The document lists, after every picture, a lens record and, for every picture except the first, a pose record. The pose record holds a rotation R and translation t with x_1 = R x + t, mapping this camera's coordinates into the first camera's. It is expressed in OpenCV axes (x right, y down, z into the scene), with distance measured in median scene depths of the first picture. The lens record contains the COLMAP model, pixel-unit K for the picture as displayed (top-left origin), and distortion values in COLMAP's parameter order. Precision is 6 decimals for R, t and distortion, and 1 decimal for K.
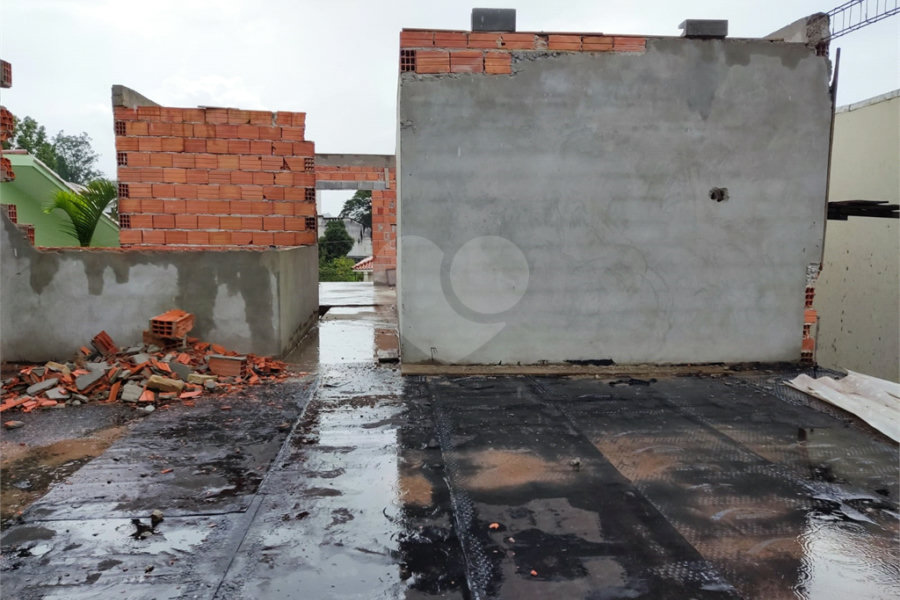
lens RADIAL K [[665.5, 0, 450.0], [0, 665.5, 300.0], [0, 0, 1]] dist [0.103759, -0.141835]
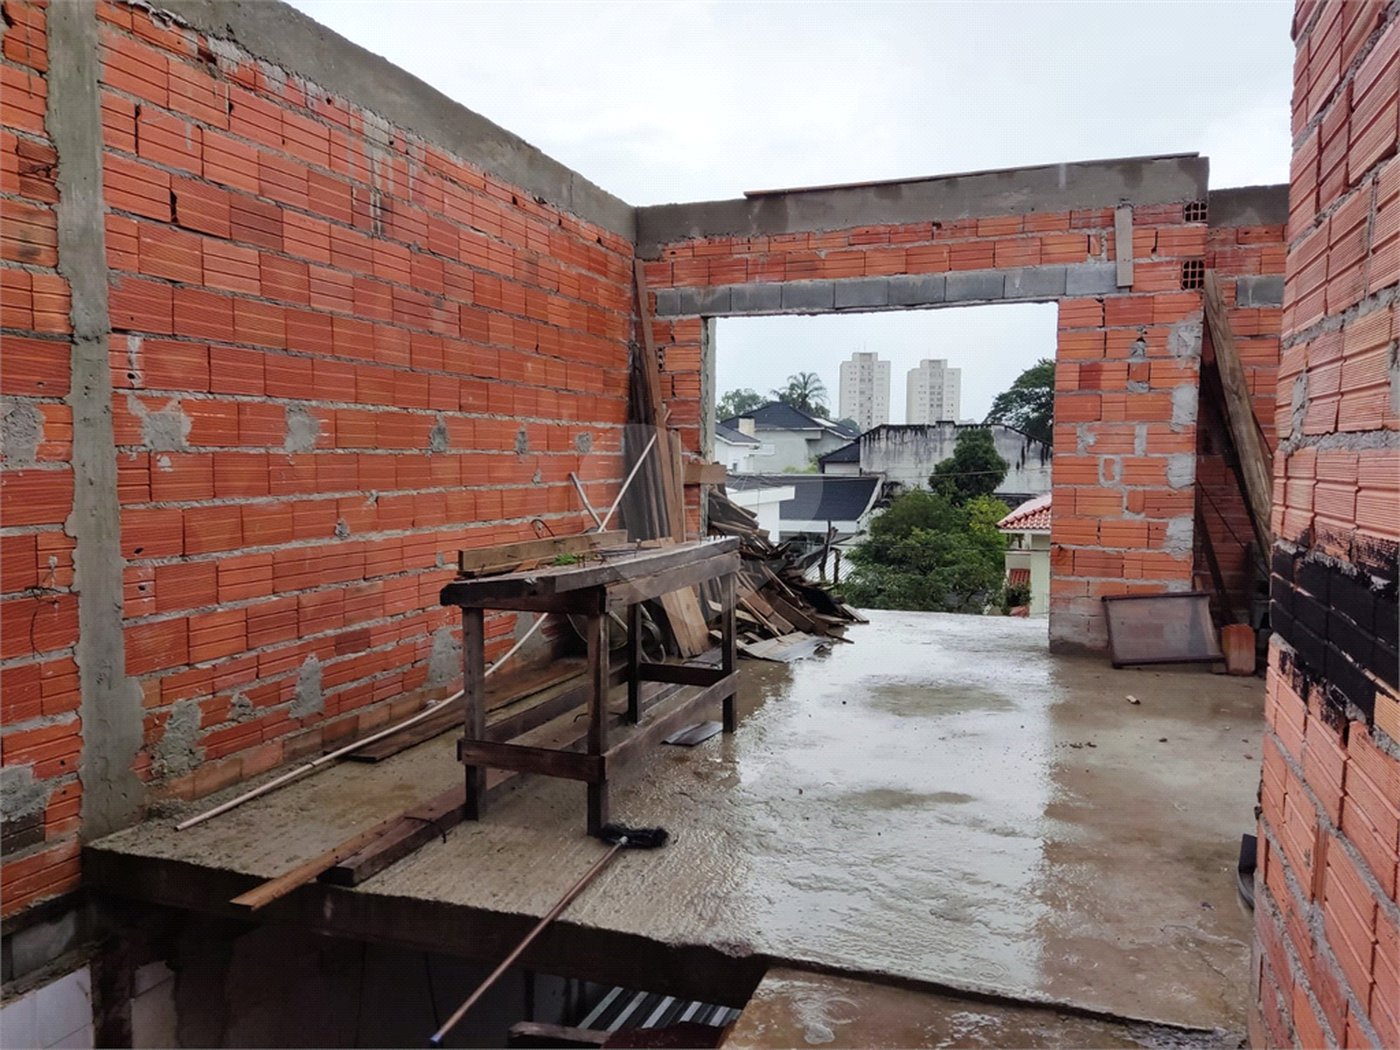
lens RADIAL K [[1022.9, 0, 703.9], [0, 1022.9, 519.4], [0, 0, 1]] dist [0.108853, -0.146999]
pose [[0.908030, 0.030175, -0.417817, -0.017278], [-0.044035, 0.998752, -0.023570, -0.014888], [0.416584, 0.039801, 0.908226, 0.139730]]
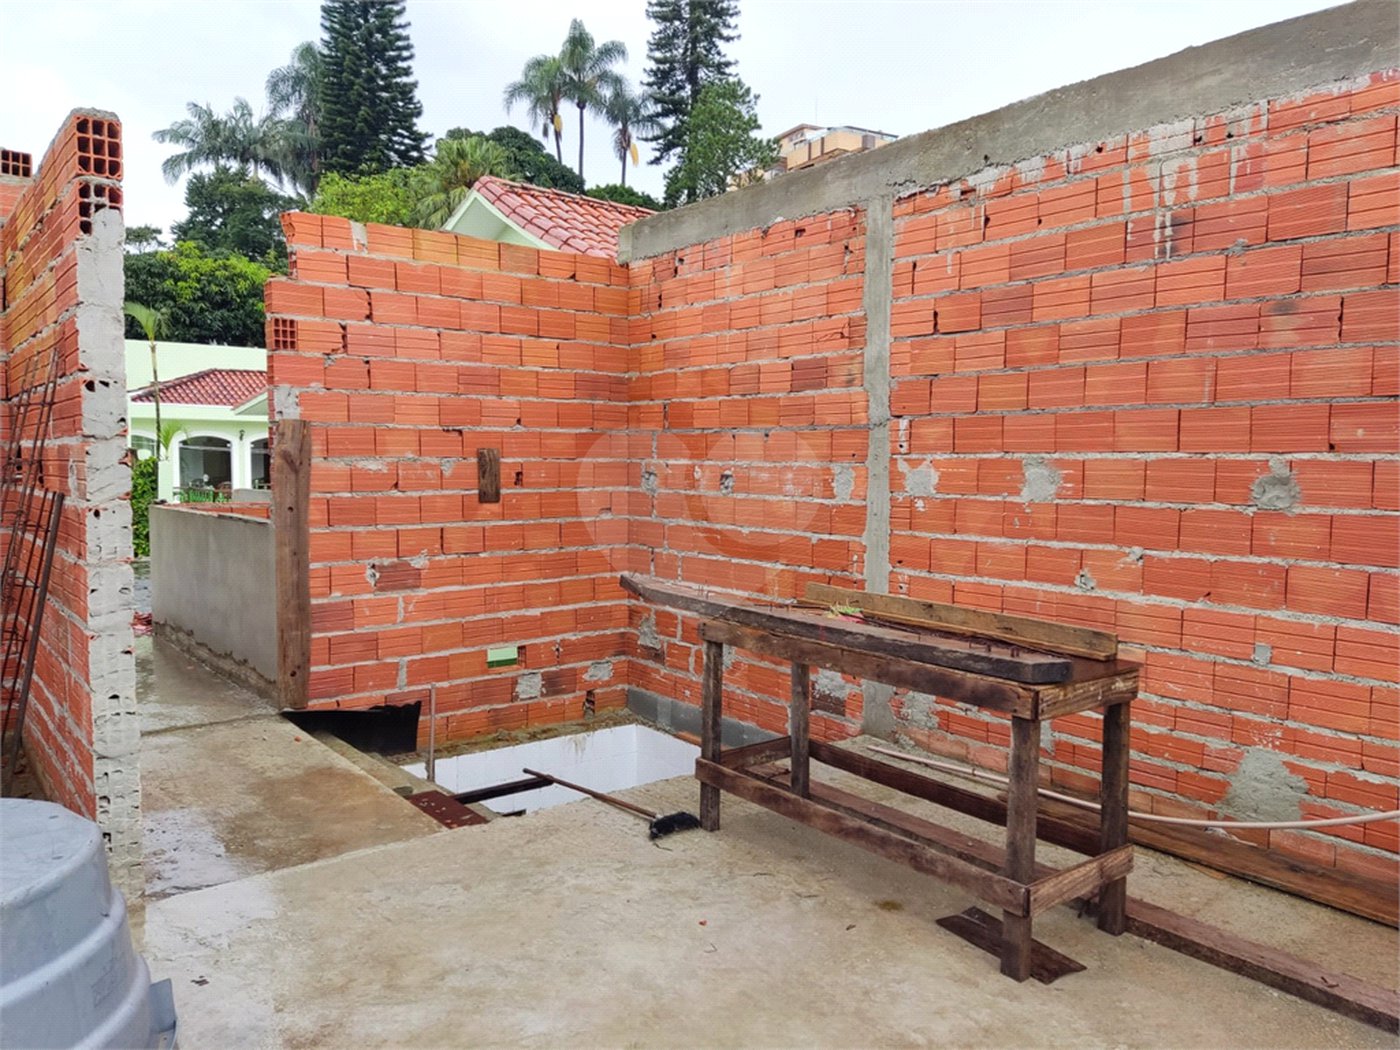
lens RADIAL K [[1022.9, 0, 703.9], [0, 1022.9, 519.4], [0, 0, 1]] dist [0.108853, -0.146999]
pose [[-0.829730, 0.030539, -0.557328, -0.007434], [-0.057939, 0.988396, 0.140417, -0.029981], [0.555149, 0.148799, -0.818332, 0.257593]]
